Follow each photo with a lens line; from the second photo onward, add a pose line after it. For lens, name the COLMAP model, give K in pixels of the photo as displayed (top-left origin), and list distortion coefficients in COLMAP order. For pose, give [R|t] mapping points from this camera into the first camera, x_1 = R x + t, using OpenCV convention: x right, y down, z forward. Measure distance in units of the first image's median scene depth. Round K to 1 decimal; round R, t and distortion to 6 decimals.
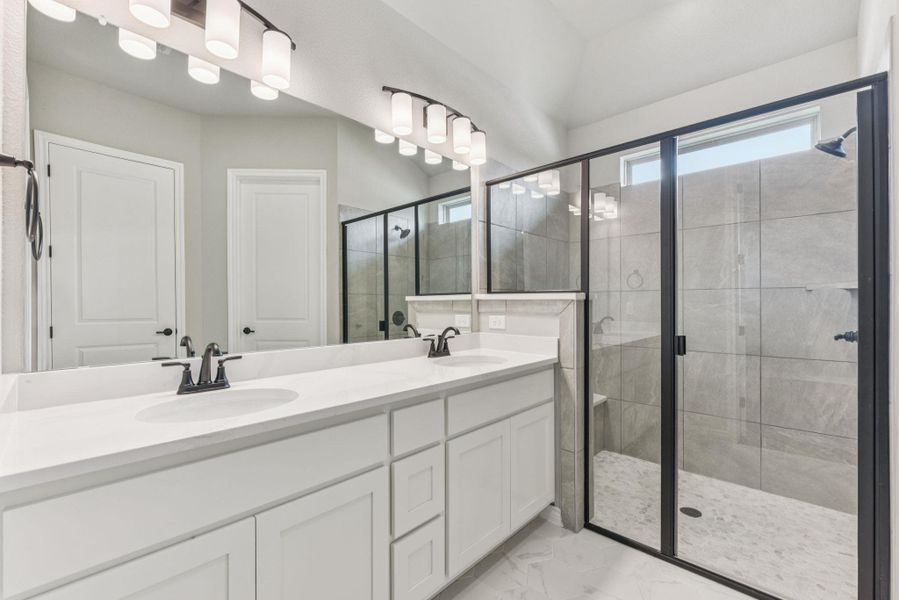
lens RADIAL K [[373.3, 0, 446.9], [0, 373.3, 303.0], [0, 0, 1]] dist [-0.000098, 0.000090]
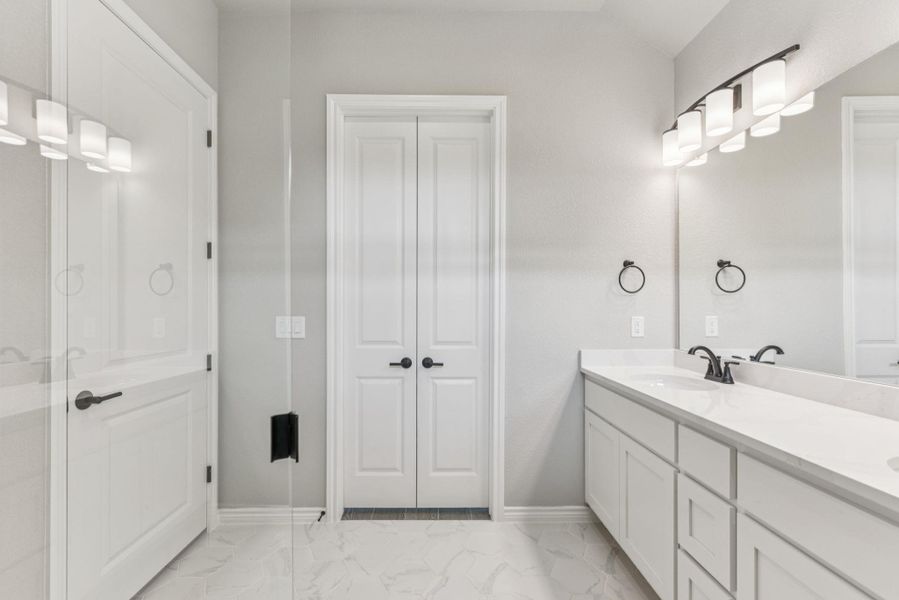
lens RADIAL K [[363.4, 0, 447.5], [0, 363.4, 309.0], [0, 0, 1]] dist [-0.000155, -0.000002]
pose [[-0.704993, 0.003736, -0.709204, 0.529882], [0.002469, 0.999993, 0.002813, -0.021808], [0.709210, 0.000232, -0.704997, 0.629520]]
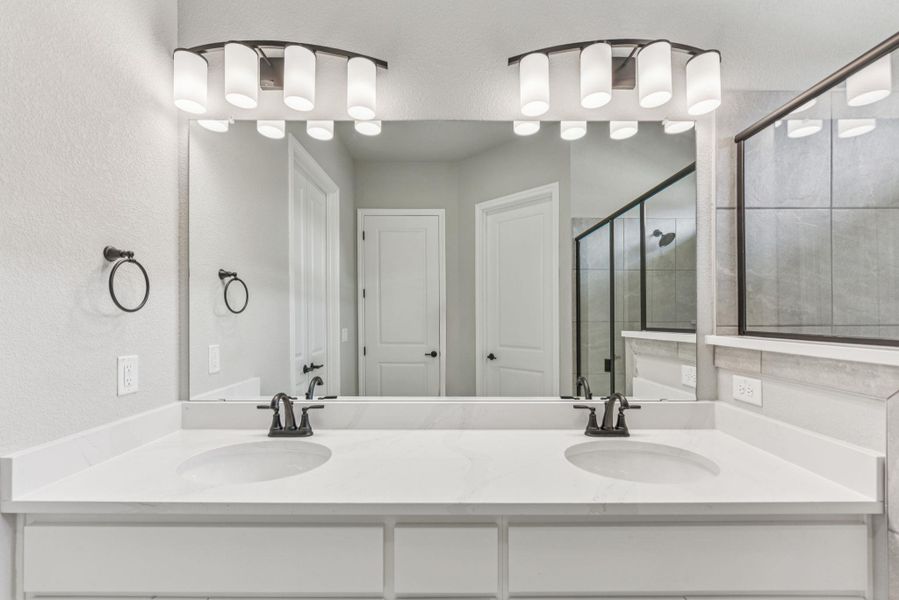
lens RADIAL K [[377.4, 0, 451.1], [0, 377.4, 319.2], [0, 0, 1]] dist [-0.000581, 0.000067]
pose [[0.693541, 0.002181, -0.720414, 0.219593], [-0.001382, 0.999998, 0.001697, -0.048514], [0.720416, -0.000181, 0.693543, 0.296637]]
